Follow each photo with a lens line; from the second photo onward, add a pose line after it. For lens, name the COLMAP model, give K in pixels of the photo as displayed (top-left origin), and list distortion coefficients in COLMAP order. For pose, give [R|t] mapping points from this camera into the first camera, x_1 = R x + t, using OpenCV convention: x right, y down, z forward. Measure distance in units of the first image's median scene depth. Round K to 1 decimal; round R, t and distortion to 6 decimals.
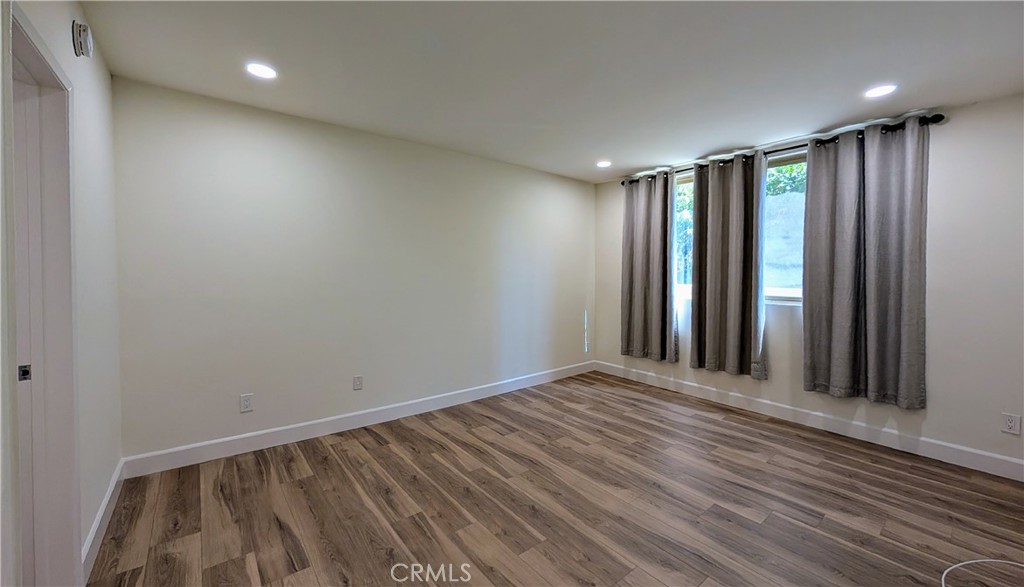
lens RADIAL K [[398.7, 0, 512.9], [0, 398.7, 275.6], [0, 0, 1]] dist [-0.000348, -0.000082]
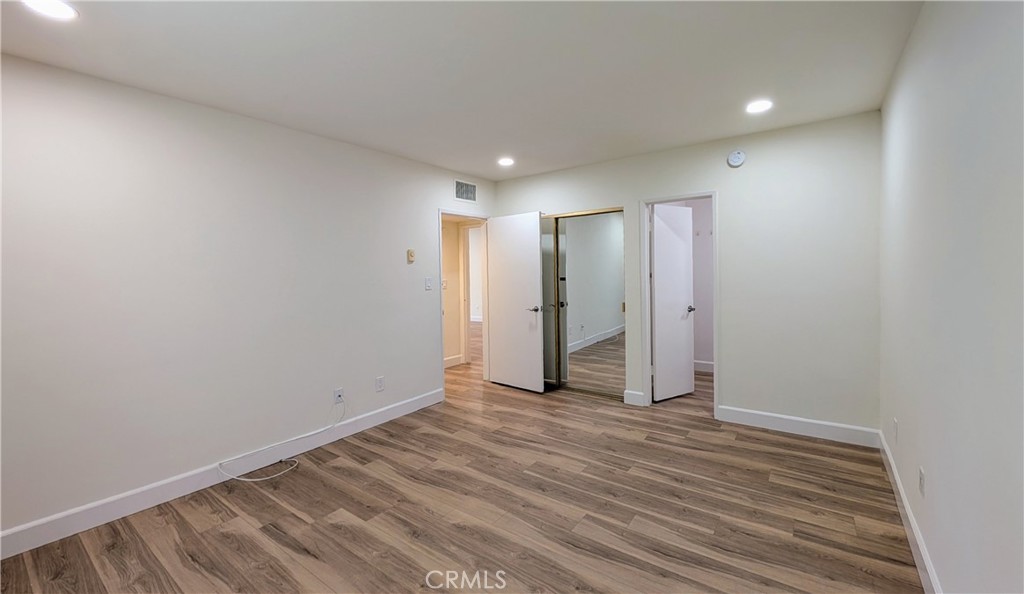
lens RADIAL K [[413.4, 0, 512.0], [0, 413.4, 297.0], [0, 0, 1]] dist [0.000094, 0.000010]
pose [[-0.965347, 0.027580, -0.259507, 0.381591], [0.010252, 0.997640, 0.067890, -0.029507], [0.260767, 0.062877, -0.963352, 1.875638]]
